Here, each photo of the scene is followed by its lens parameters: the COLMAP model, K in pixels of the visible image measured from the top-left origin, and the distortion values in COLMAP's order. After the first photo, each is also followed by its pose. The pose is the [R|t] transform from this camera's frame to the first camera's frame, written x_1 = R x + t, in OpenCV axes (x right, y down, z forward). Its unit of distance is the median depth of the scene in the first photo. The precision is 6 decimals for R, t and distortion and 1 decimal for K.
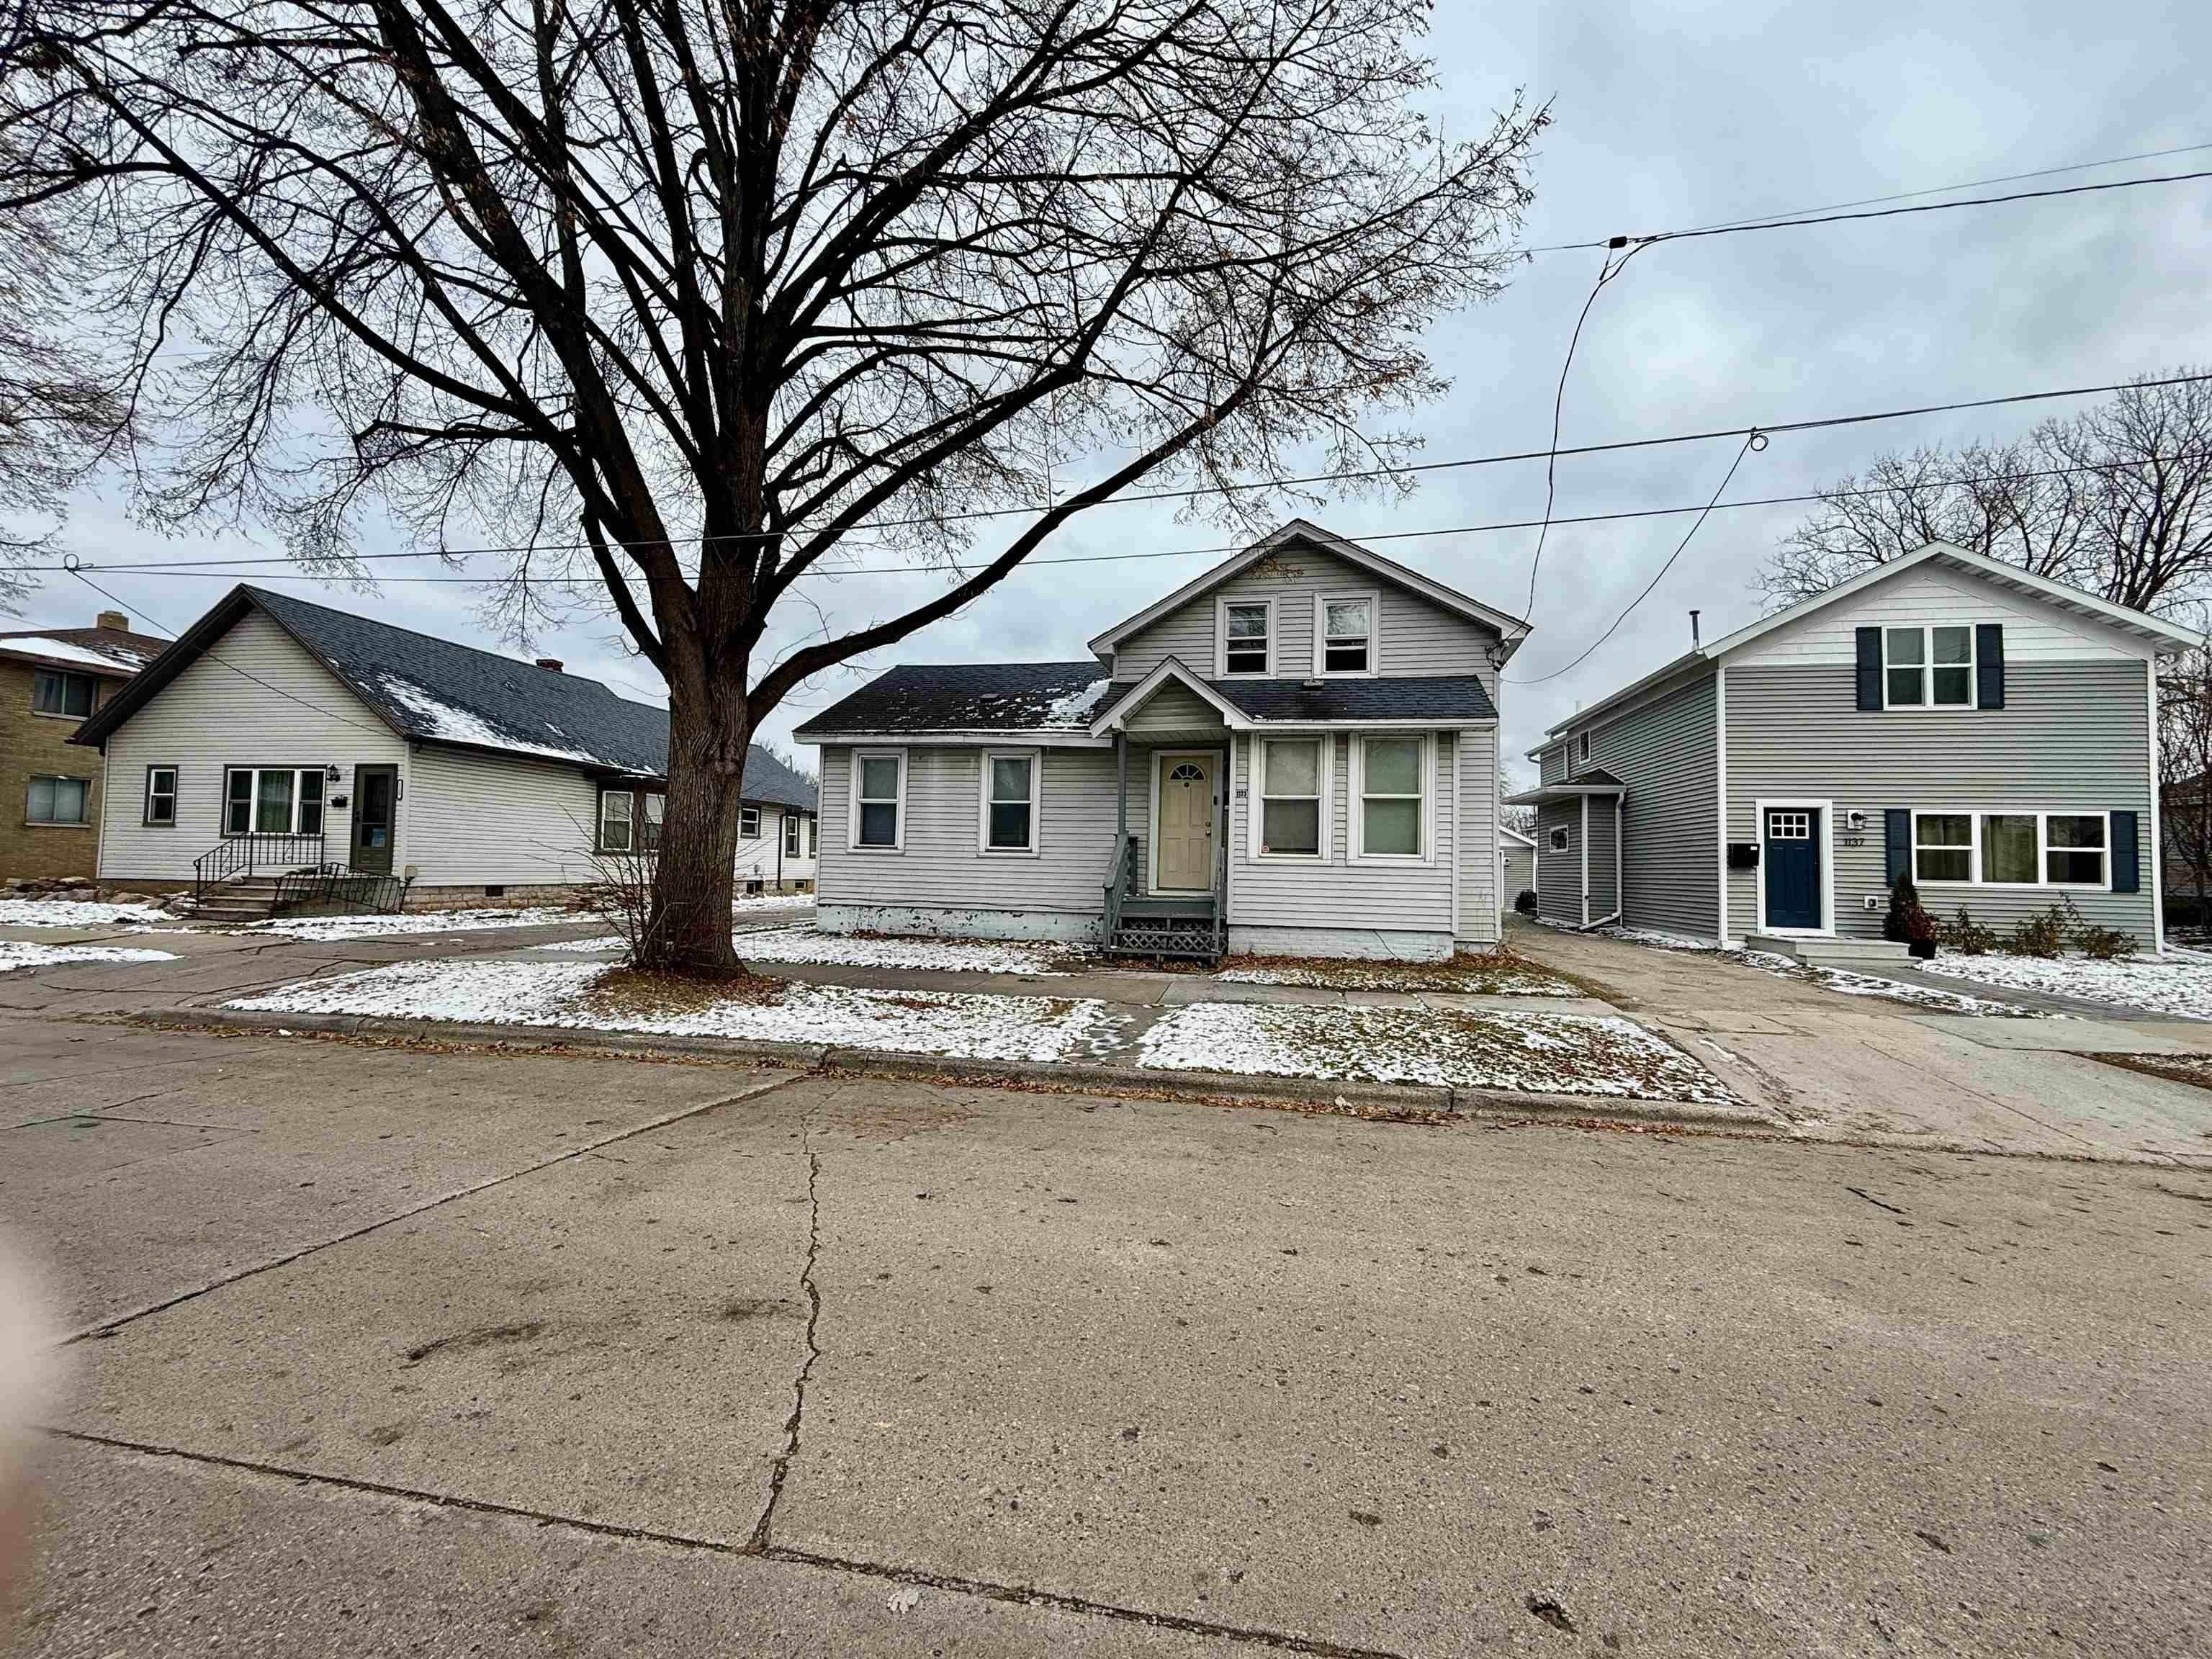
lens RADIAL K [[890.5, 0, 1114.1], [0, 890.5, 829.2], [0, 0, 1]] dist [0.002368, 0.000534]
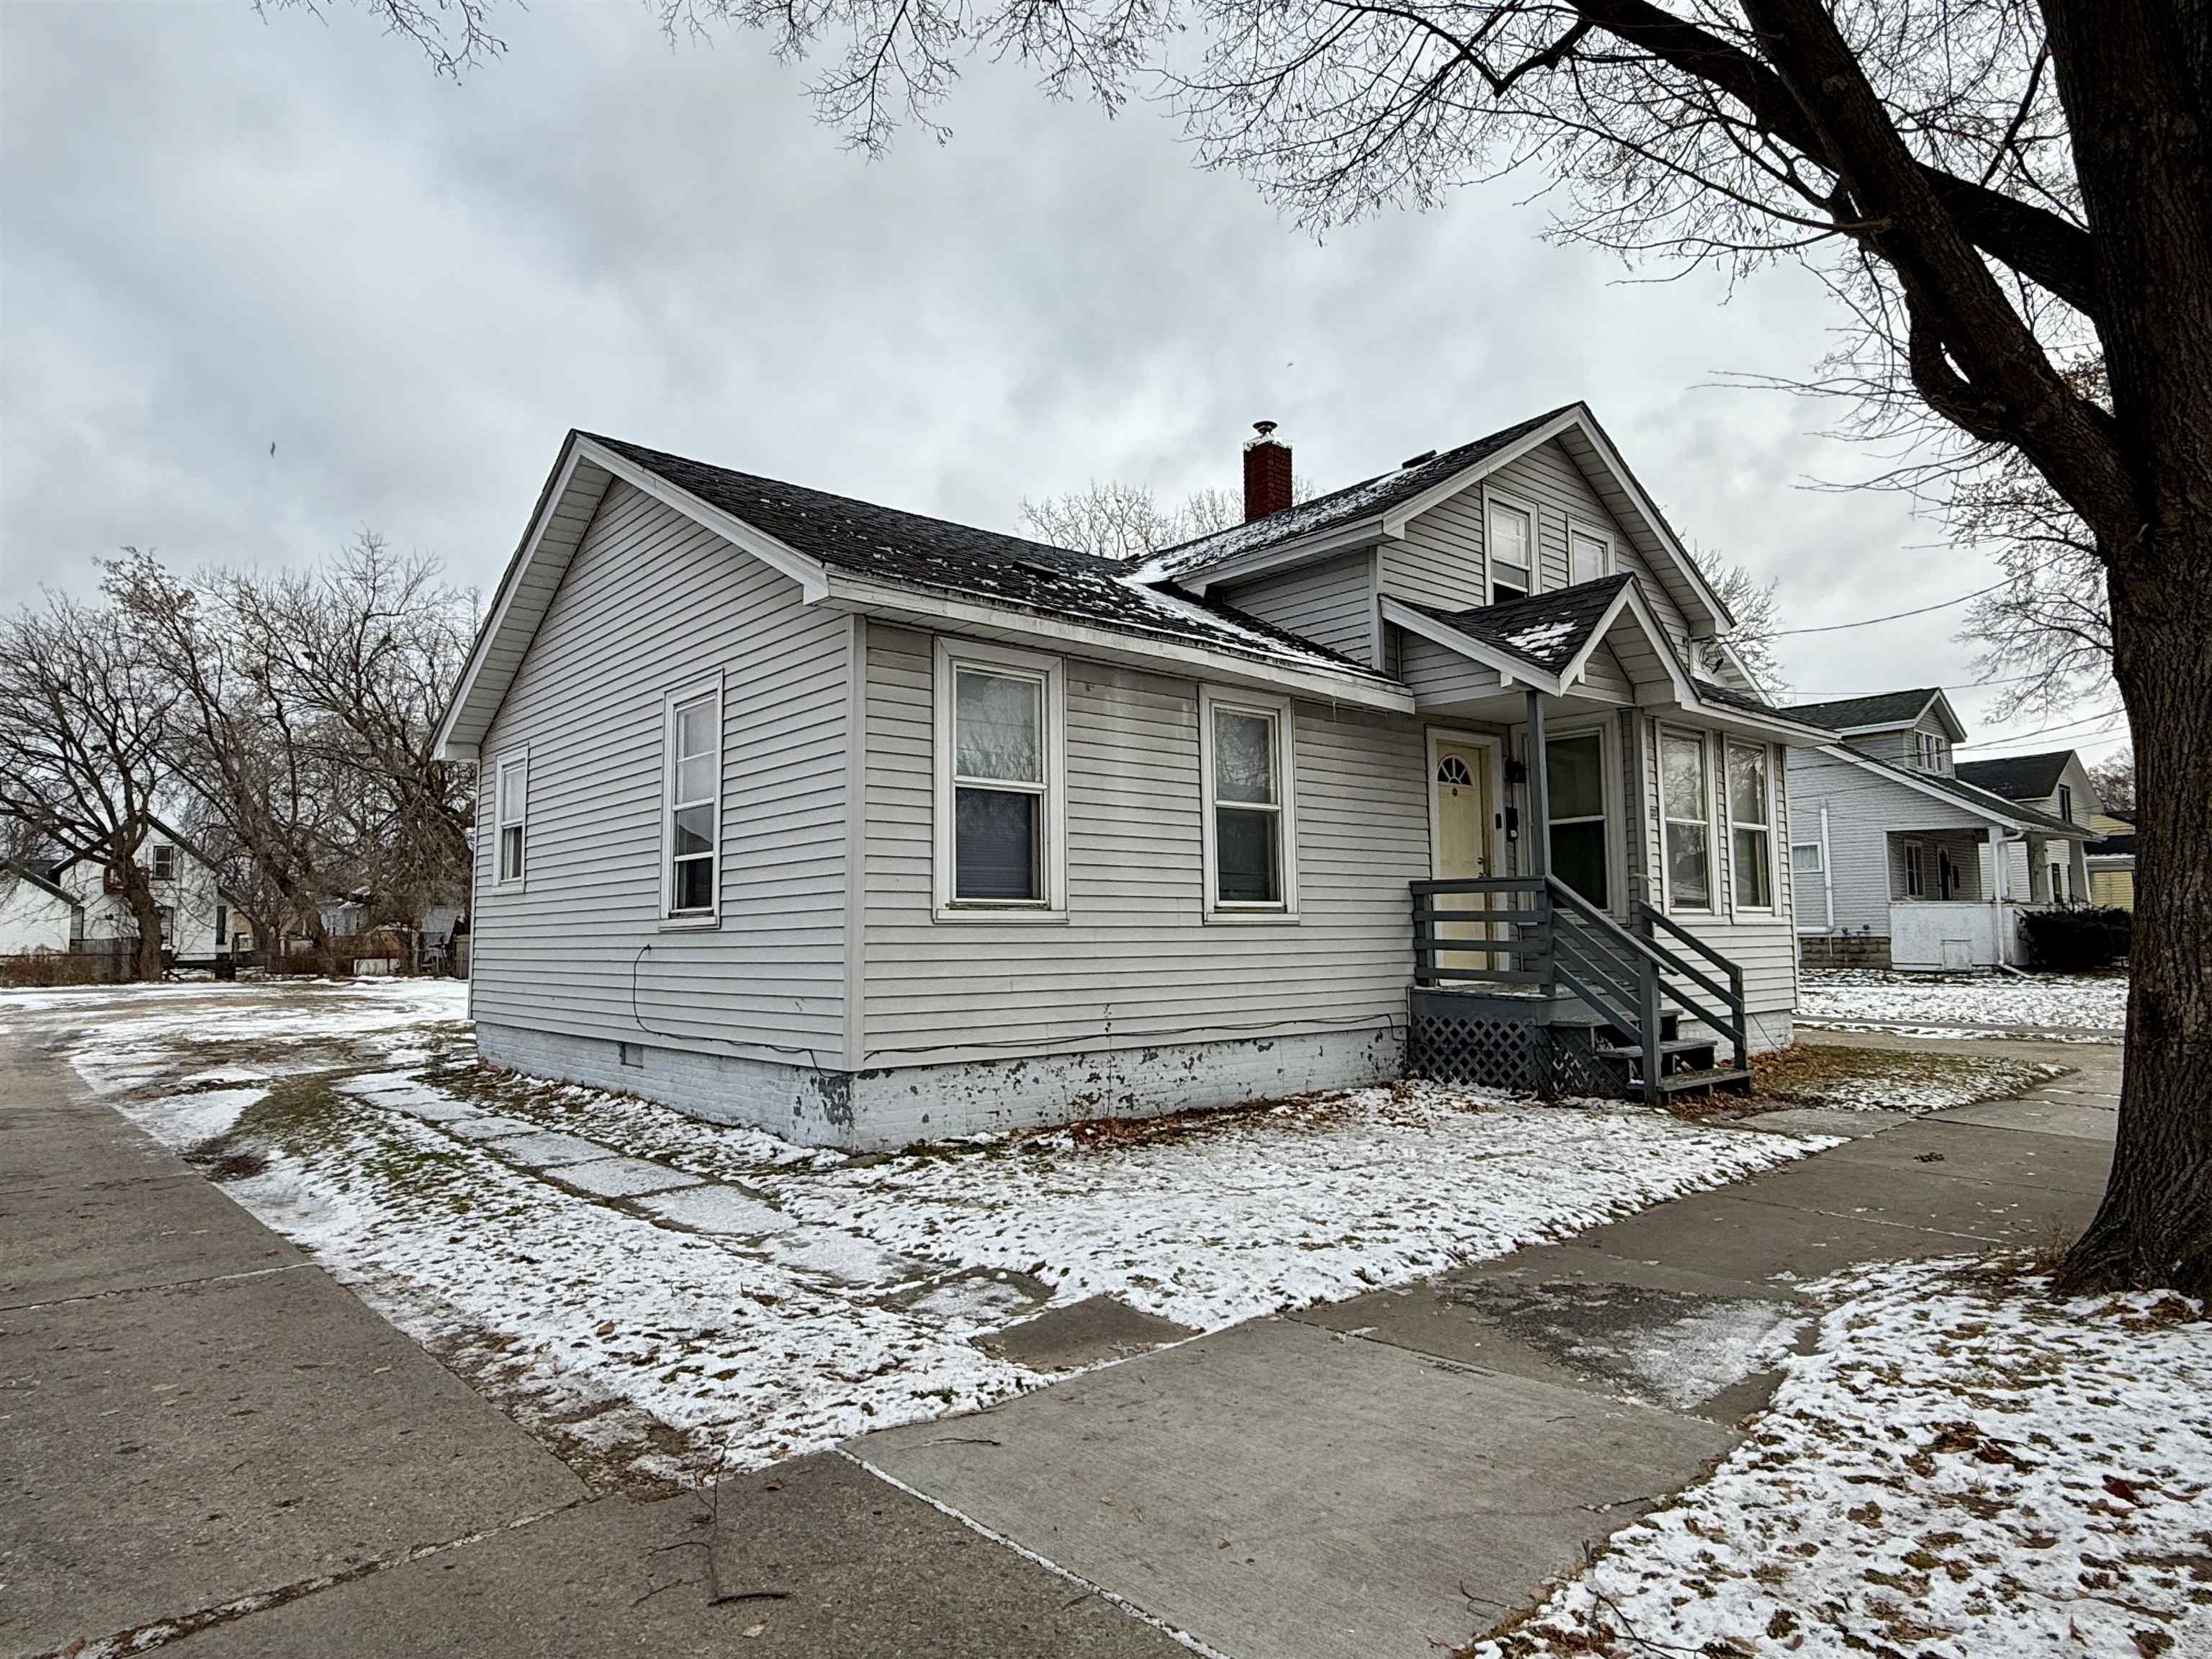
lens RADIAL K [[1304.2, 0, 1107.5], [0, 1304.2, 834.4], [0, 0, 1]] dist [-0.000792, 0.000858]
pose [[0.619355, 0.034394, 0.784357, -0.836487], [-0.010953, 0.999321, -0.035171, 0.011414], [-0.785035, 0.013192, 0.619312, 0.757180]]
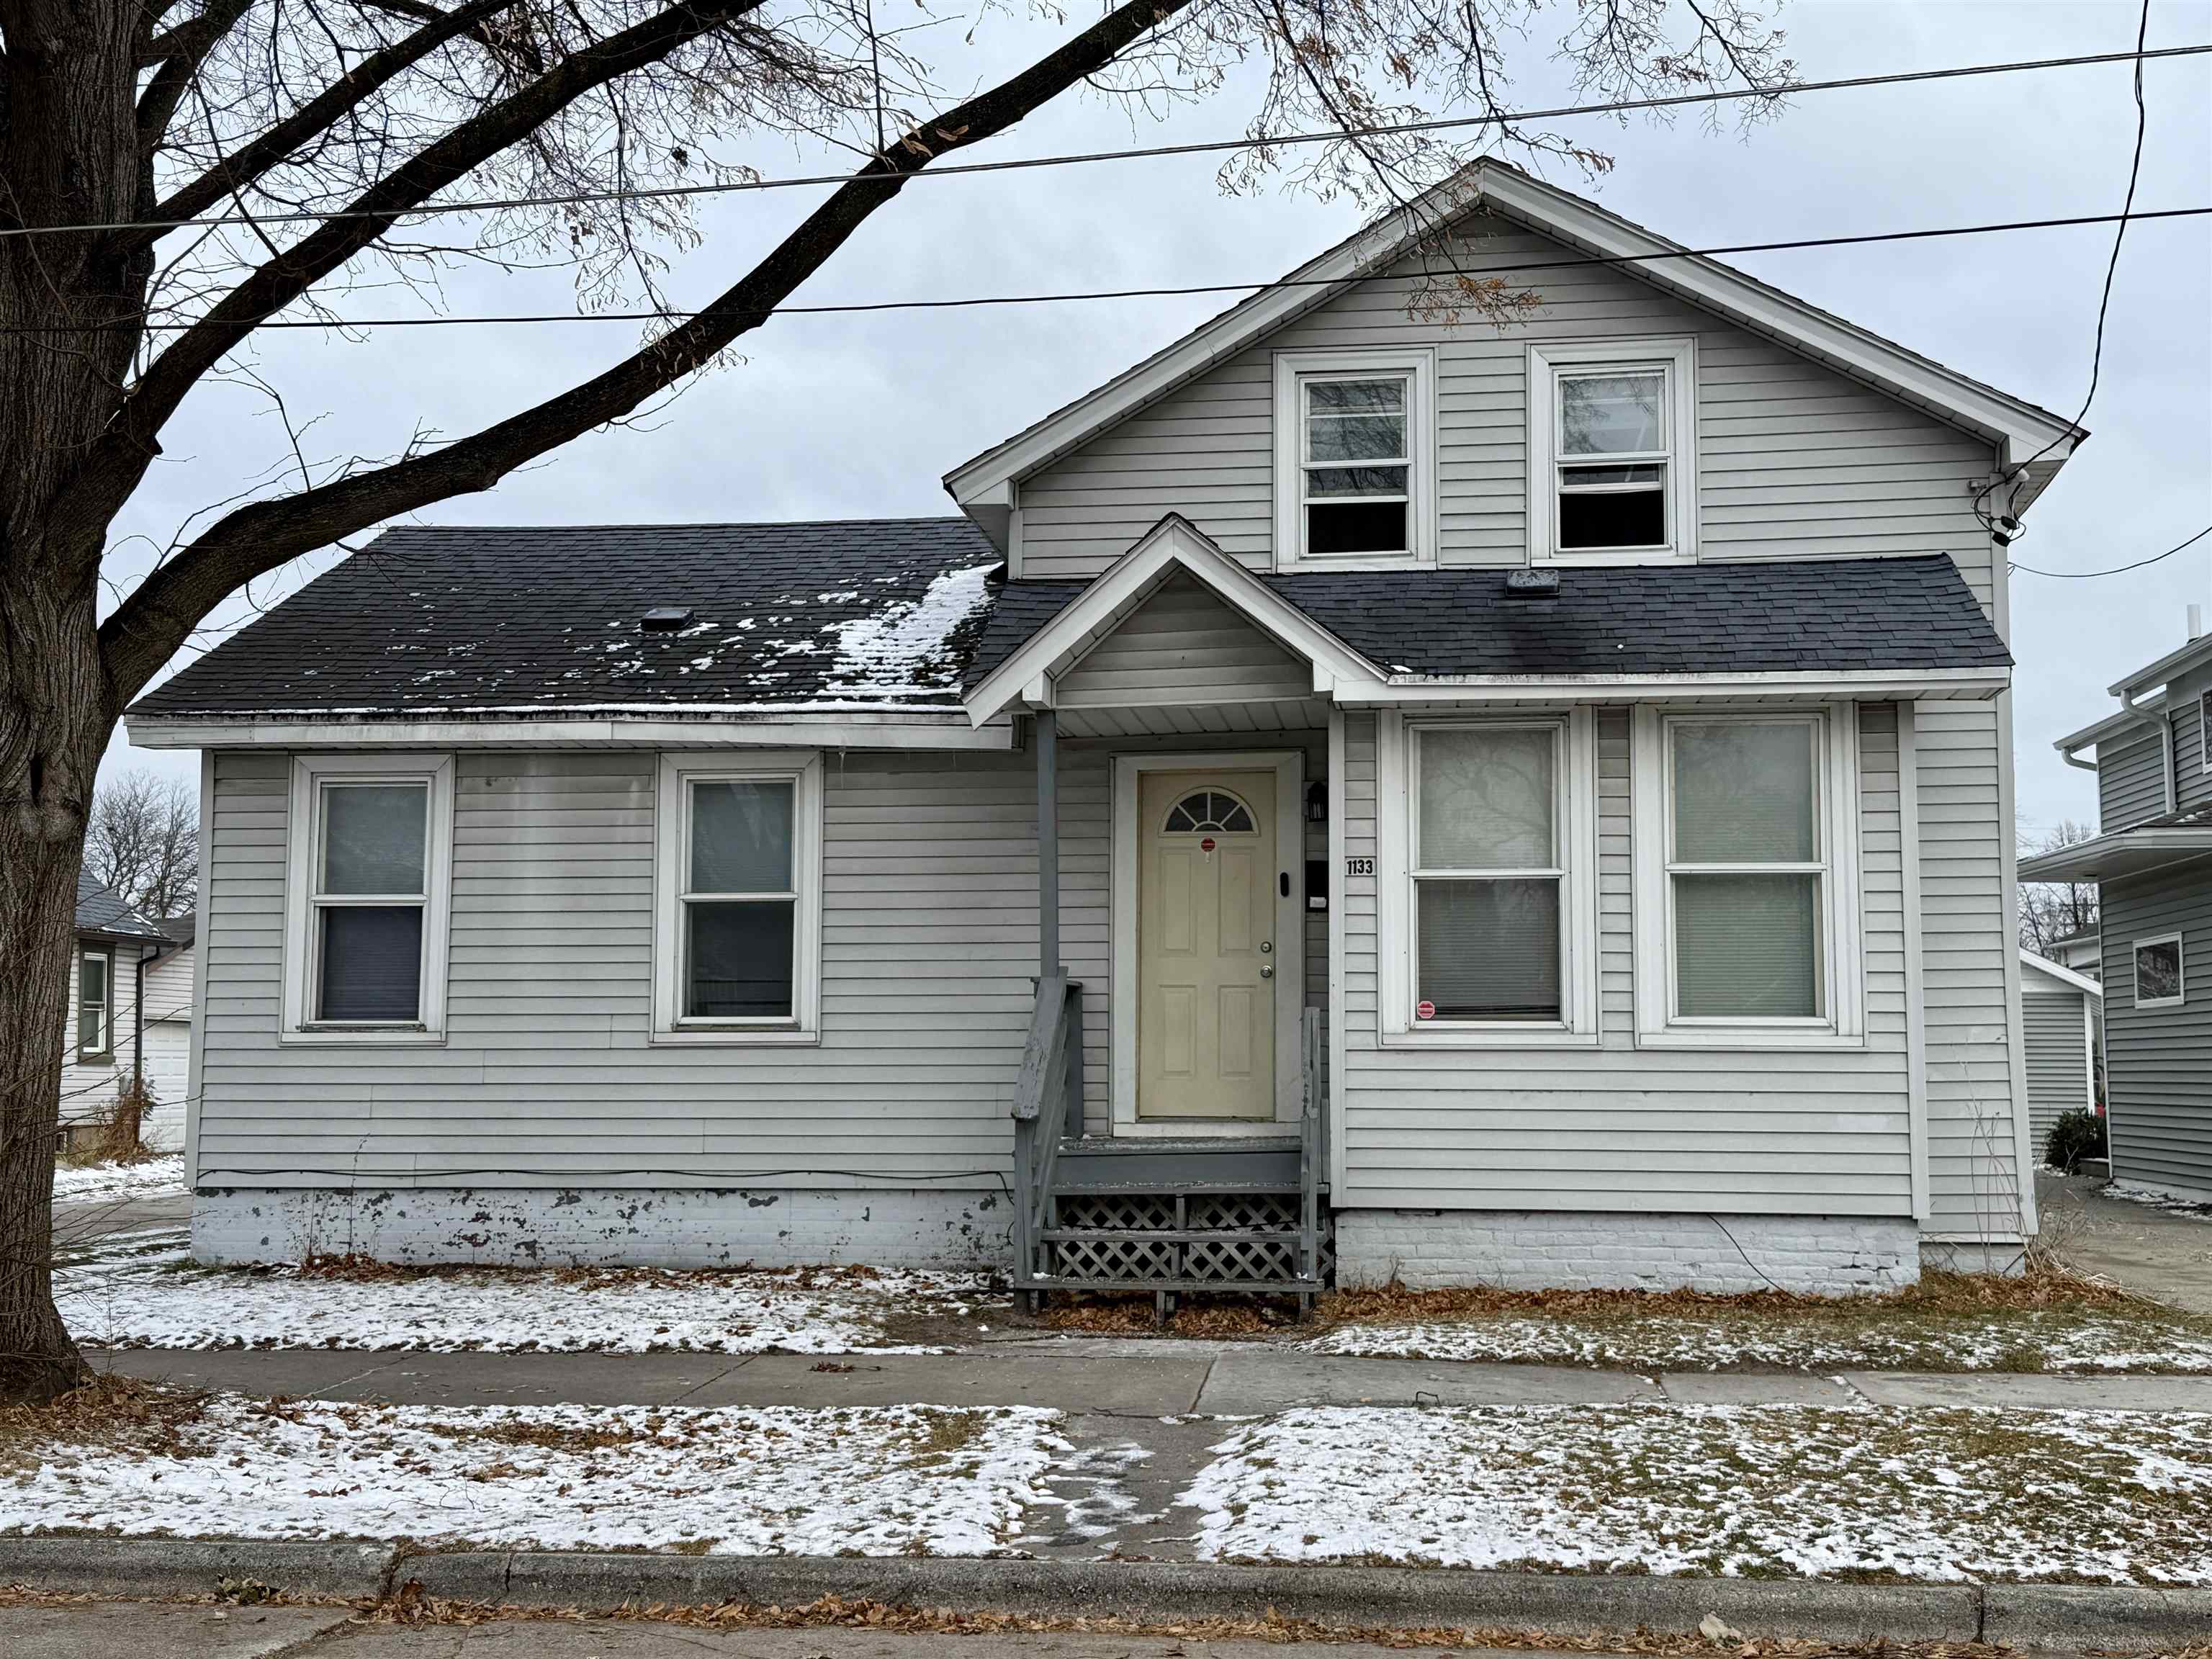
lens RADIAL K [[2494.8, 0, 1107.6], [0, 2494.8, 834.7], [0, 0, 1]] dist [0.082687, 0.000000]
pose [[0.996952, -0.014012, 0.076748, -0.050146], [0.017857, 0.998607, -0.049644, -0.002093], [-0.075945, 0.050864, 0.995814, -0.071159]]
